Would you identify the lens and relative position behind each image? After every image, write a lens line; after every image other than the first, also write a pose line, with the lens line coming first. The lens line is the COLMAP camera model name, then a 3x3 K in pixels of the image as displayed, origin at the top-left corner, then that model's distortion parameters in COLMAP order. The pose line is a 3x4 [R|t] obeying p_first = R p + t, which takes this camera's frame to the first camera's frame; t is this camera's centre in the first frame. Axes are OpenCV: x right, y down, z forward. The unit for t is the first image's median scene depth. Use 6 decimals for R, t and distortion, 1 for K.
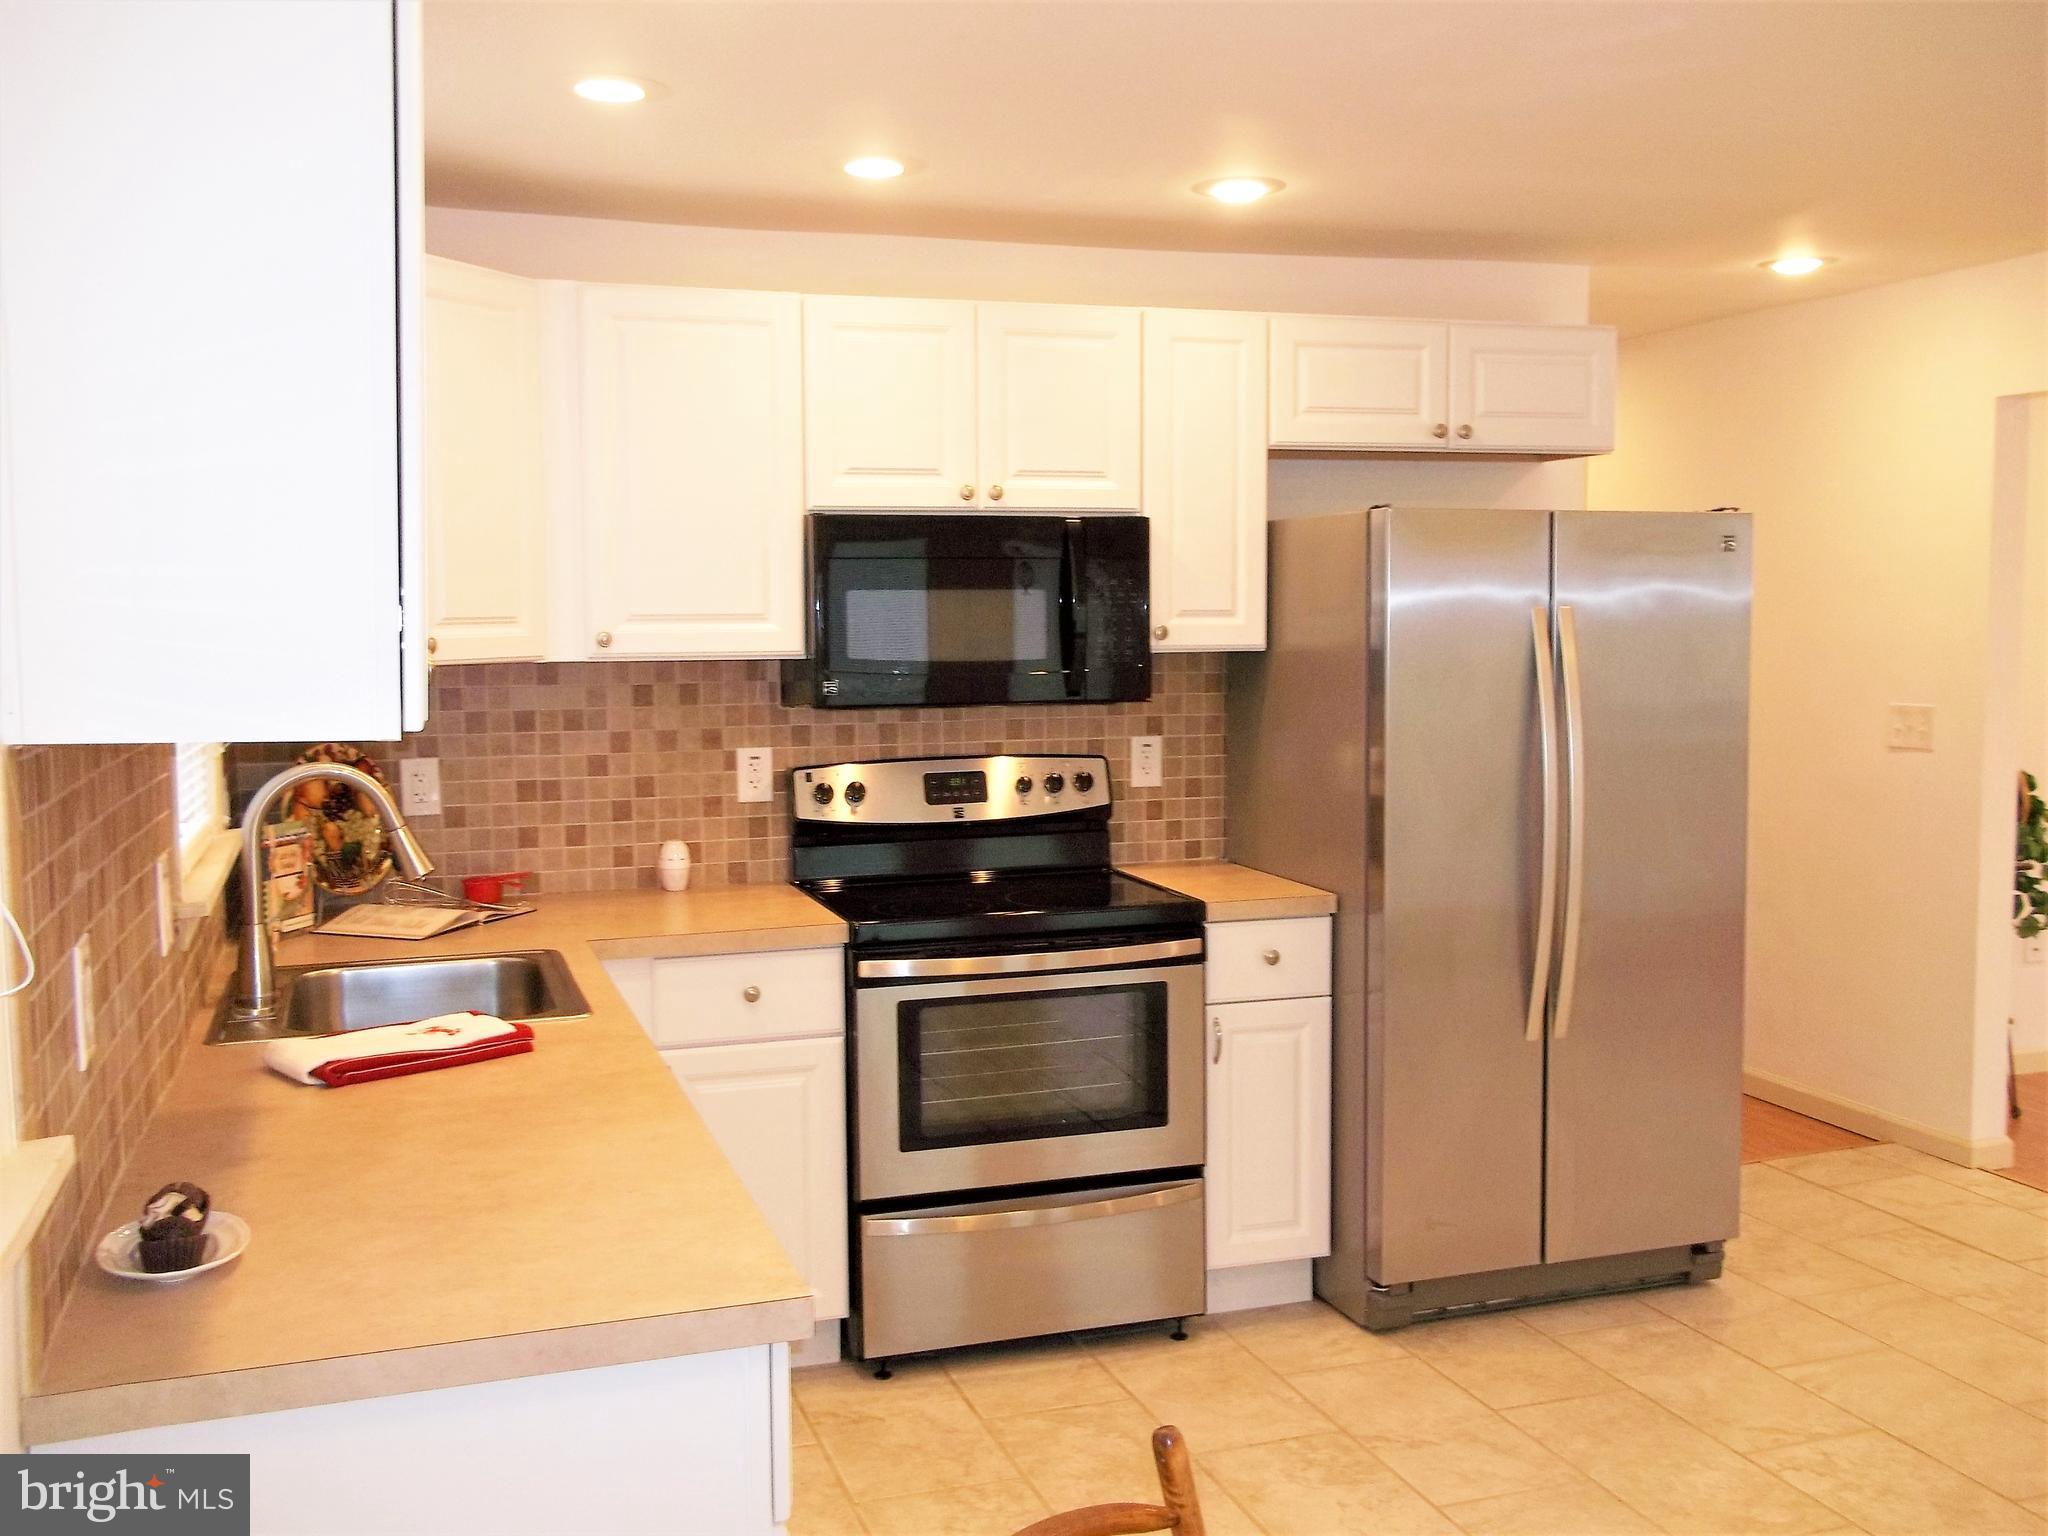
lens RADIAL K [[1946.6, 0, 1039.6], [0, 1946.6, 762.3], [0, 0, 1]] dist [-0.002821, 0.006242]
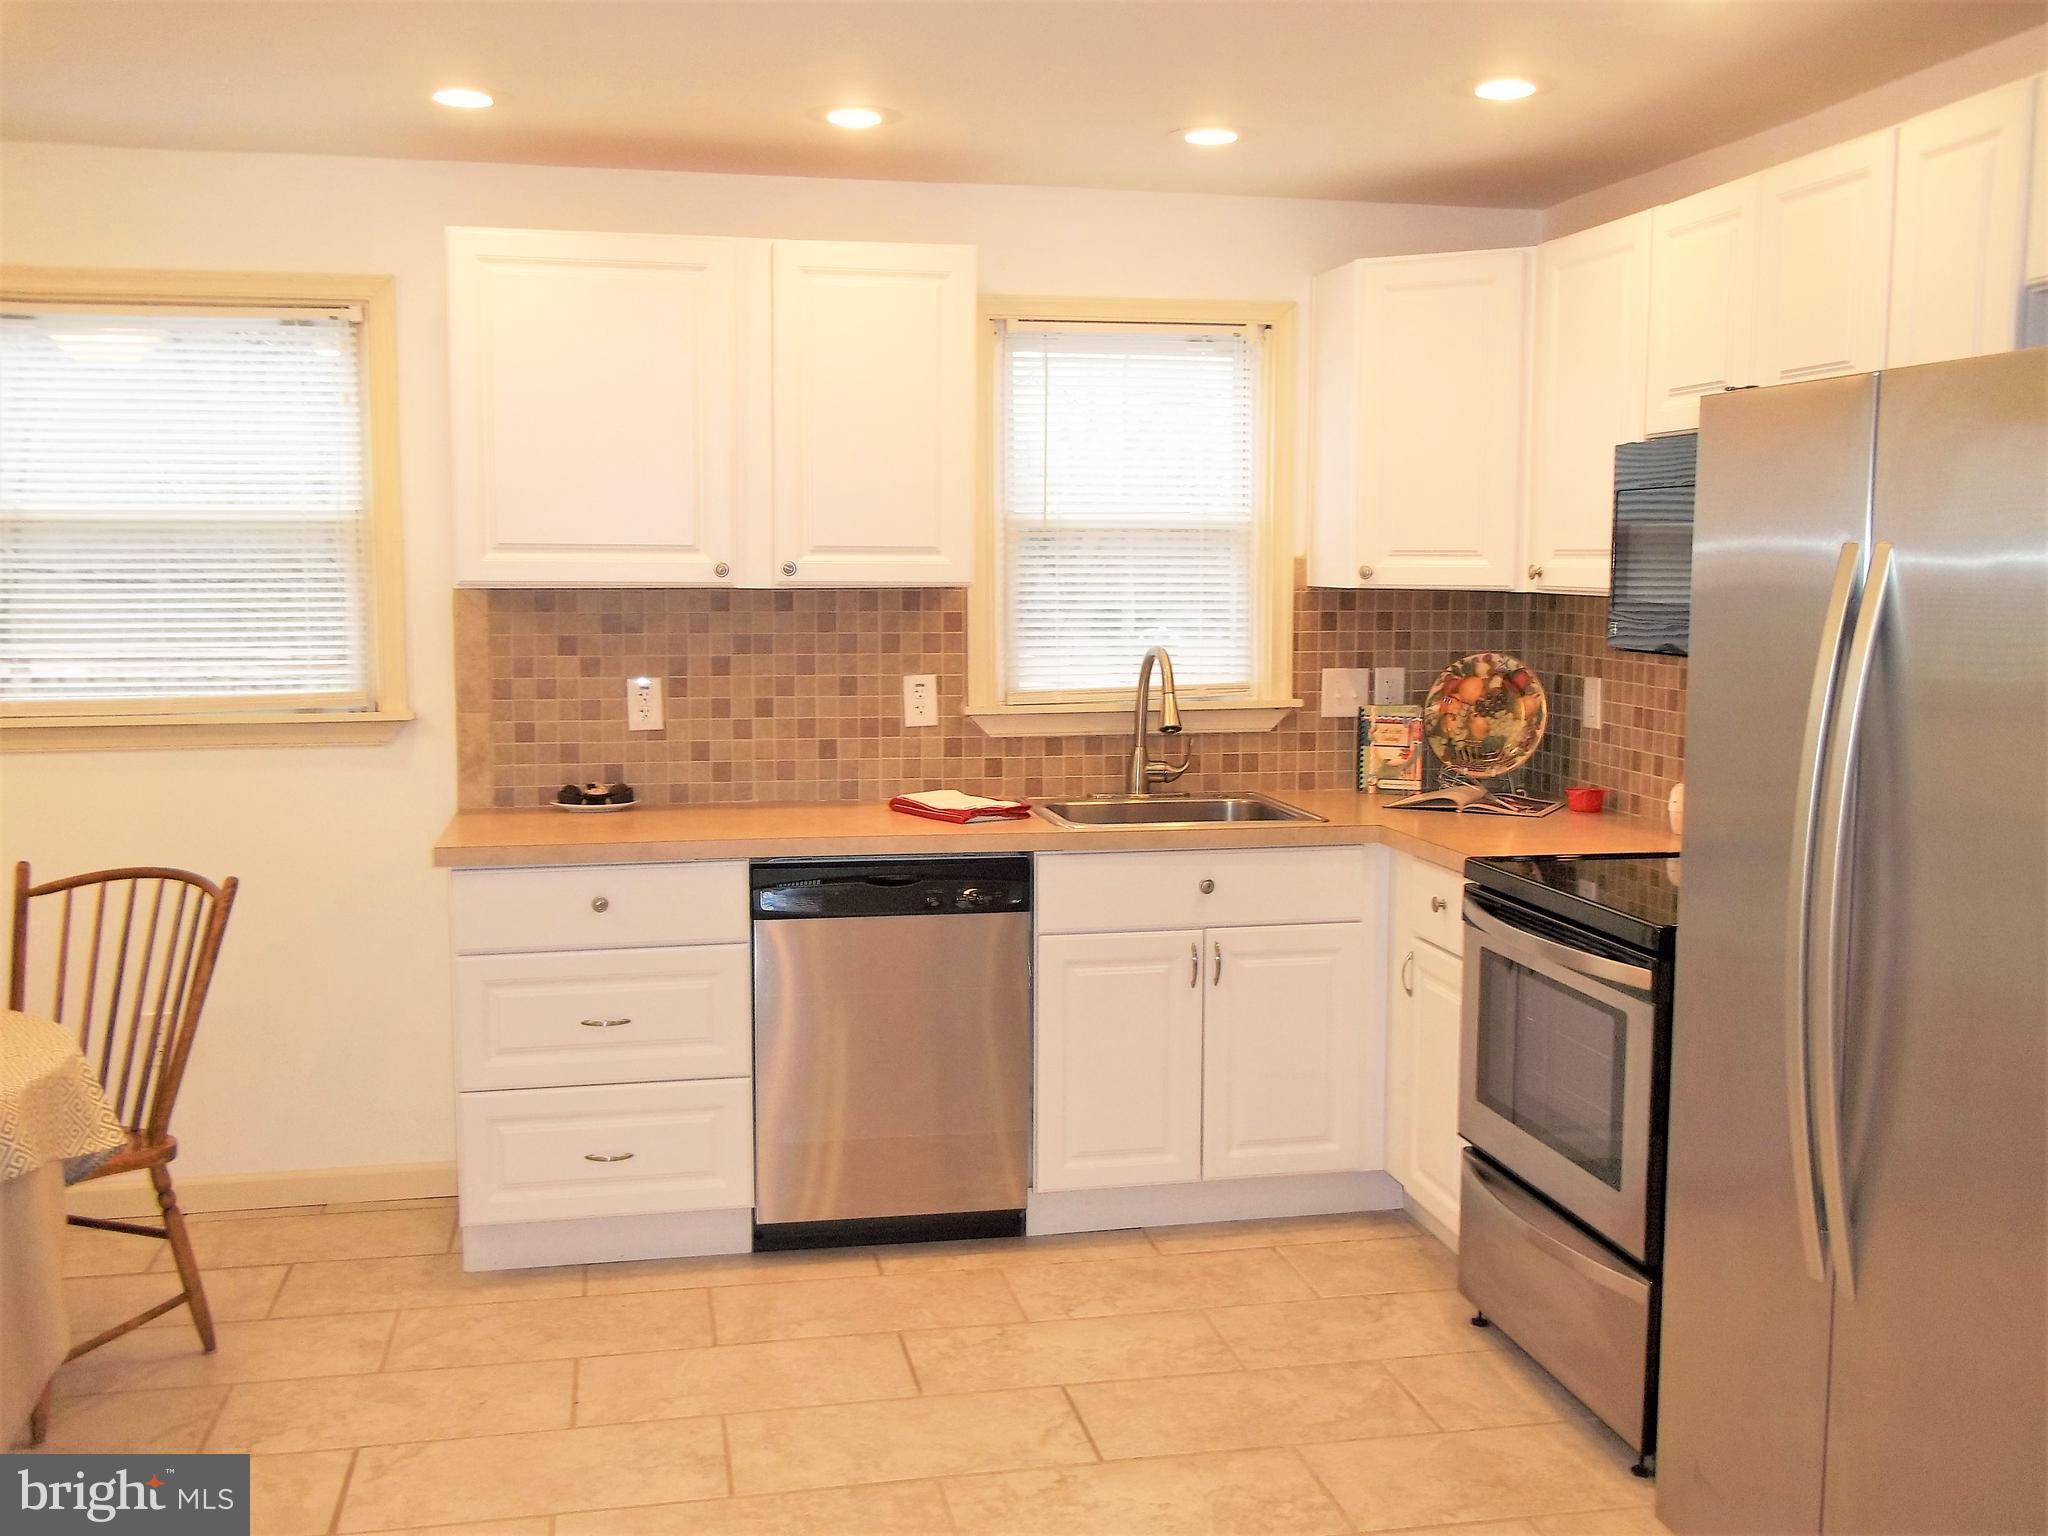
lens RADIAL K [[1946.6, 0, 1039.6], [0, 1946.6, 762.3], [0, 0, 1]] dist [-0.002821, 0.006242]
pose [[-0.117271, 0.112608, -0.986695, 0.896608], [-0.082331, 0.989028, 0.122660, -0.069766], [0.989681, 0.095620, -0.106713, 0.863237]]
